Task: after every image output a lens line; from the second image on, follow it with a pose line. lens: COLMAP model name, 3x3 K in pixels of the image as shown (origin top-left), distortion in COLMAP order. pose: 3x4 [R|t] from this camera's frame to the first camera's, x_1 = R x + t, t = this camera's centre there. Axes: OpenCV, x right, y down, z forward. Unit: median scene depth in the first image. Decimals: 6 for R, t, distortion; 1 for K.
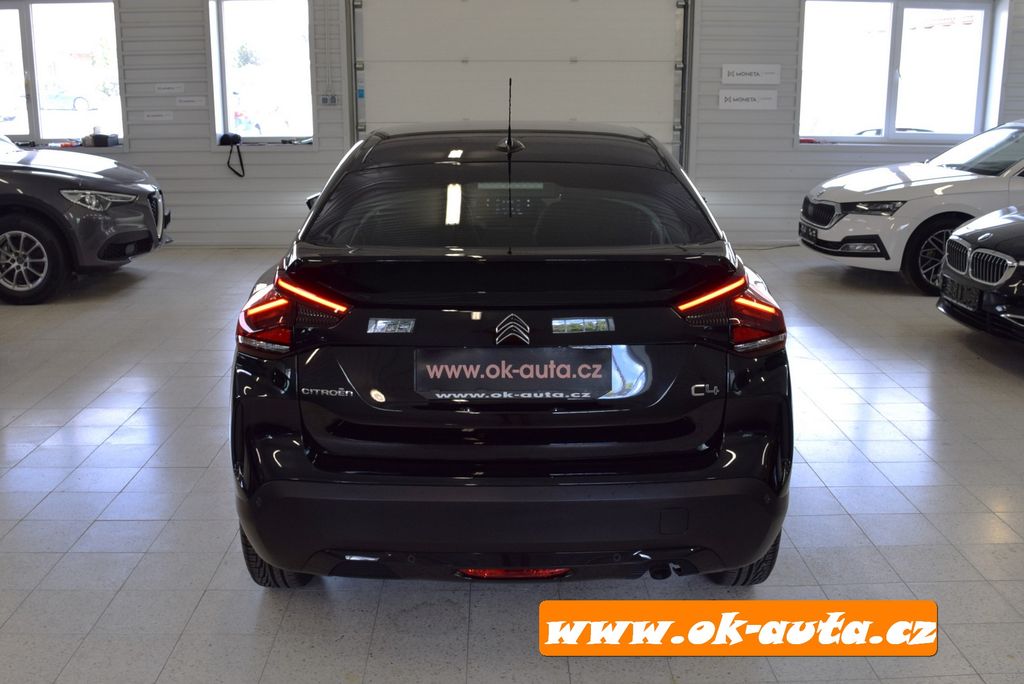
lens RADIAL K [[1069.6, 0, 512.0], [0, 1069.6, 342.0], [0, 0, 1]] dist [-0.096473, 0.006105]
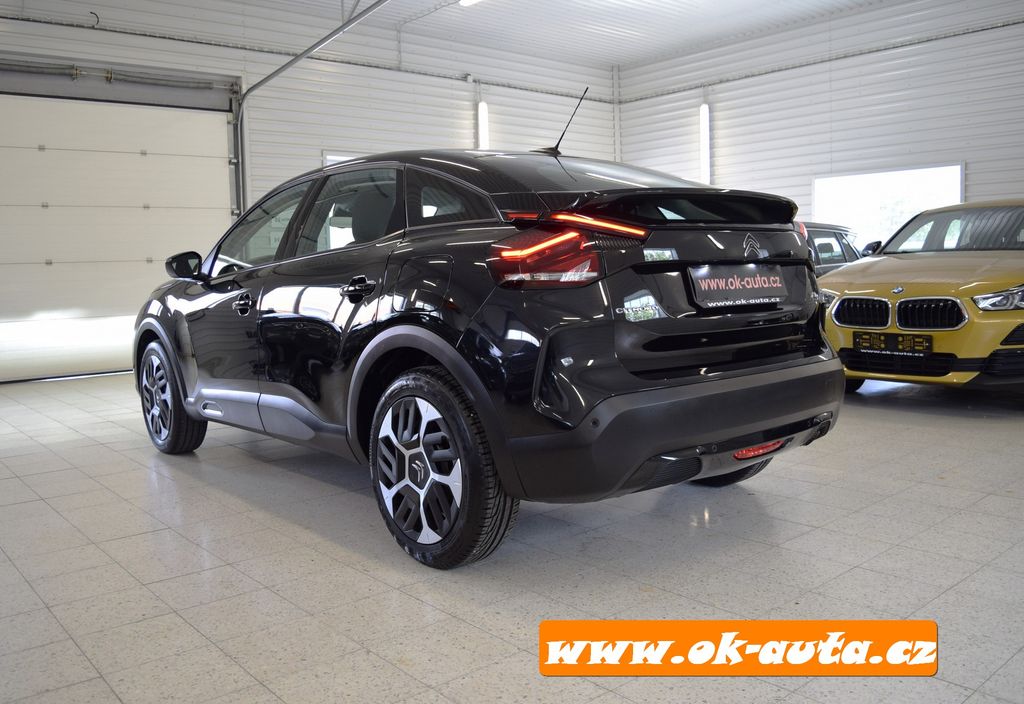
lens RADIAL K [[848.7, 0, 482.9], [0, 848.7, 361.1], [0, 0, 1]] dist [-0.087228, 0.008229]
pose [[0.782926, -0.086053, 0.616134, -0.391187], [0.176977, 0.980275, -0.087976, 0.069001], [-0.596411, 0.177920, 0.782712, 0.198522]]
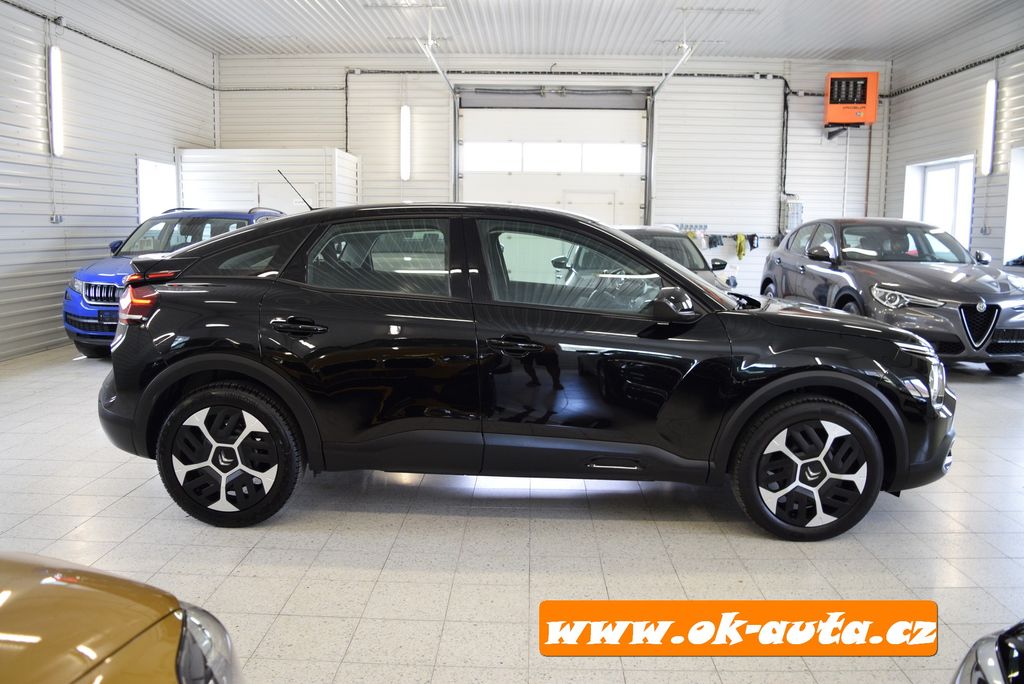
lens RADIAL K [[797.7, 0, 522.6], [0, 797.7, 339.6], [0, 0, 1]] dist [-0.074966, 0.000986]
pose [[-0.030520, 0.135447, -0.990314, 0.699097], [-0.253814, 0.957250, 0.138747, -0.142598], [0.966772, 0.255590, 0.005163, 0.782413]]
